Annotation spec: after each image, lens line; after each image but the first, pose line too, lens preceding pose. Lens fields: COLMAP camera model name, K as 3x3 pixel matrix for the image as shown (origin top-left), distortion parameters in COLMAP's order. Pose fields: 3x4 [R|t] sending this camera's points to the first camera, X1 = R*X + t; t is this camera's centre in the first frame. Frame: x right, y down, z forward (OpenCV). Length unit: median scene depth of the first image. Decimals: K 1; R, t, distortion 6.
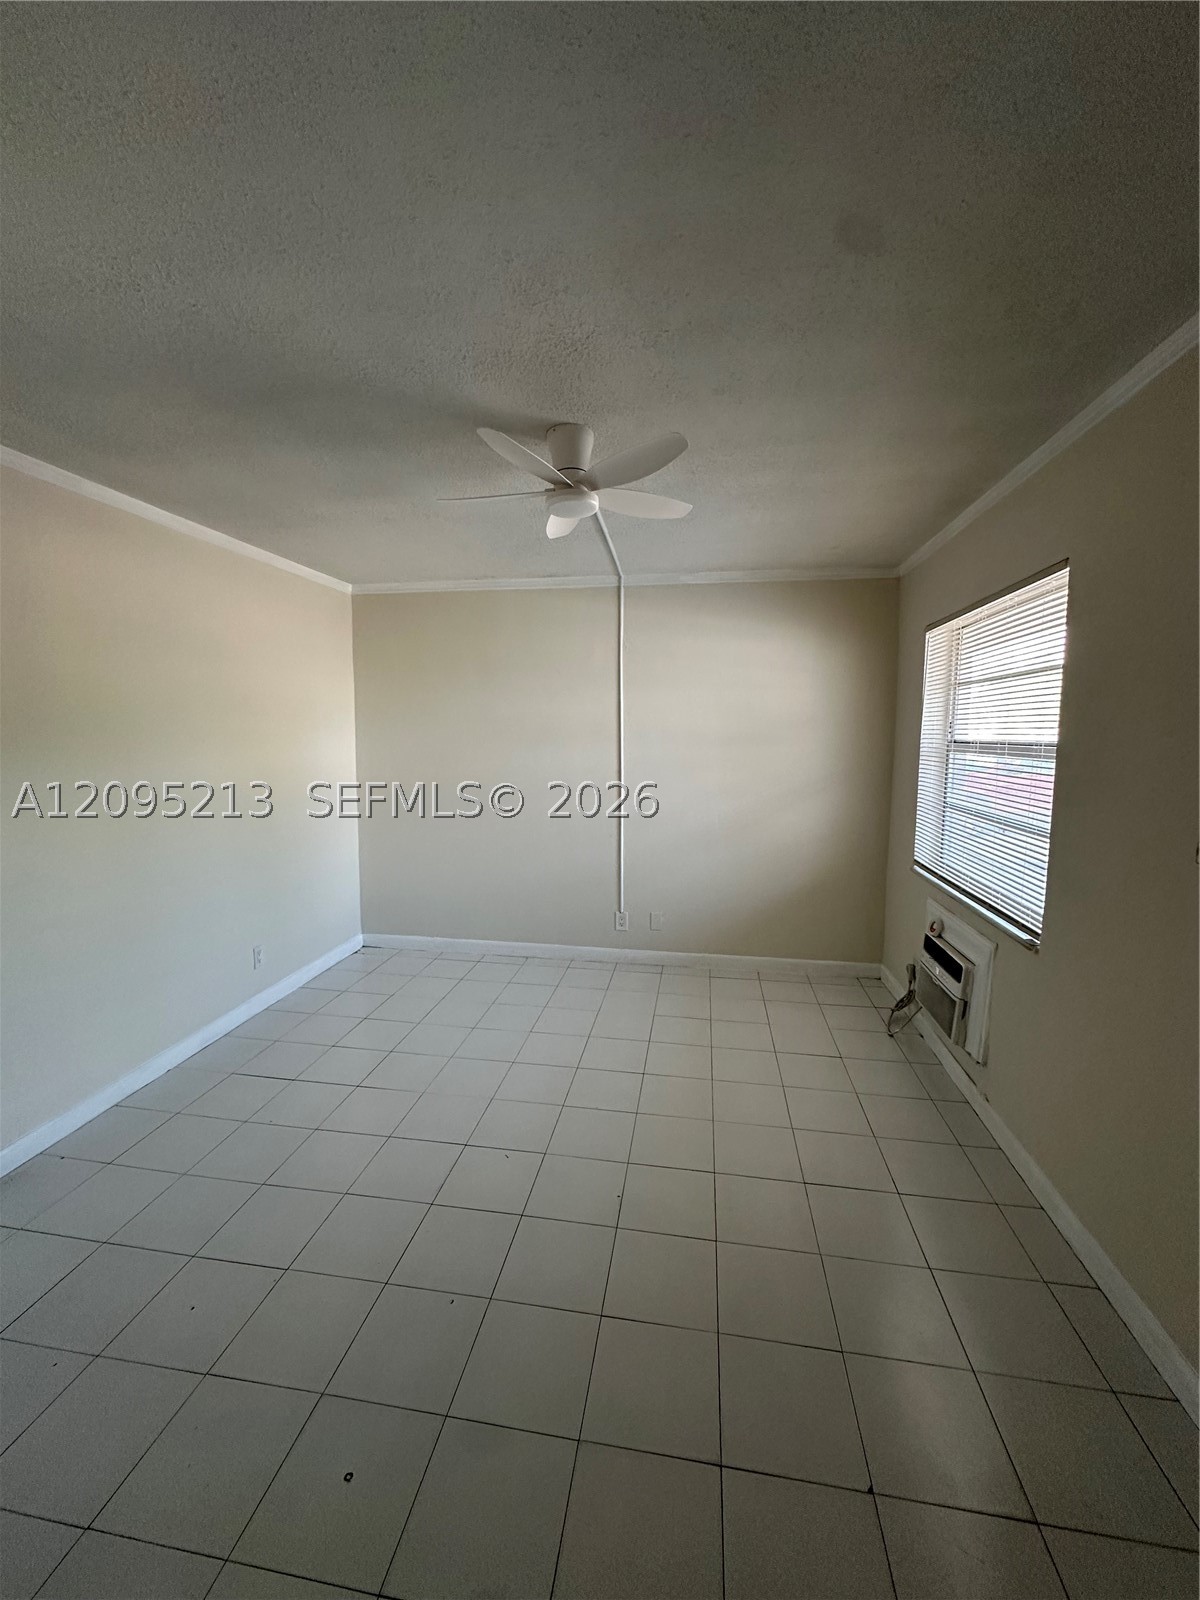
lens RADIAL K [[641.7, 0, 598.4], [0, 641.7, 798.5], [0, 0, 1]] dist [-0.003605, 0.000510]
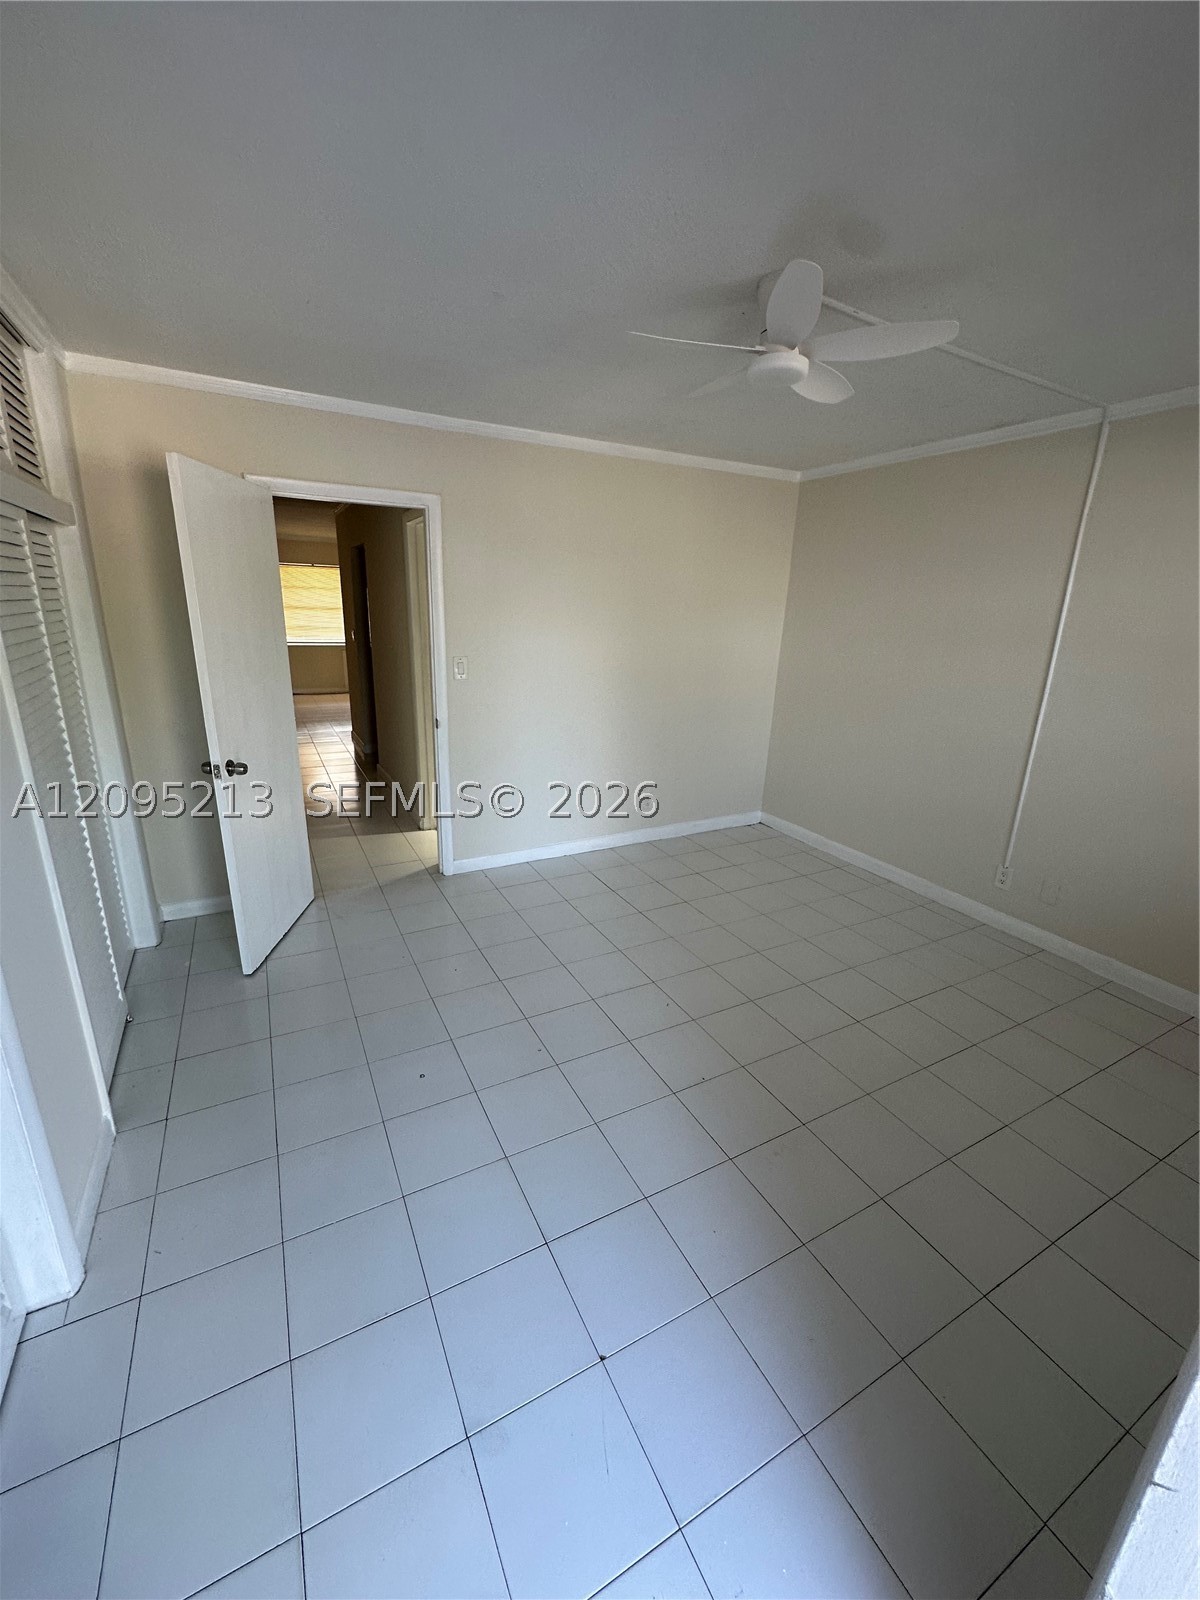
lens RADIAL K [[641.7, 0, 598.4], [0, 641.7, 798.5], [0, 0, 1]] dist [-0.003605, 0.000510]
pose [[0.606412, 0.244450, -0.756643, 0.304648], [-0.107619, 0.968048, 0.226498, -0.031687], [0.787834, -0.055922, 0.613343, 0.109729]]
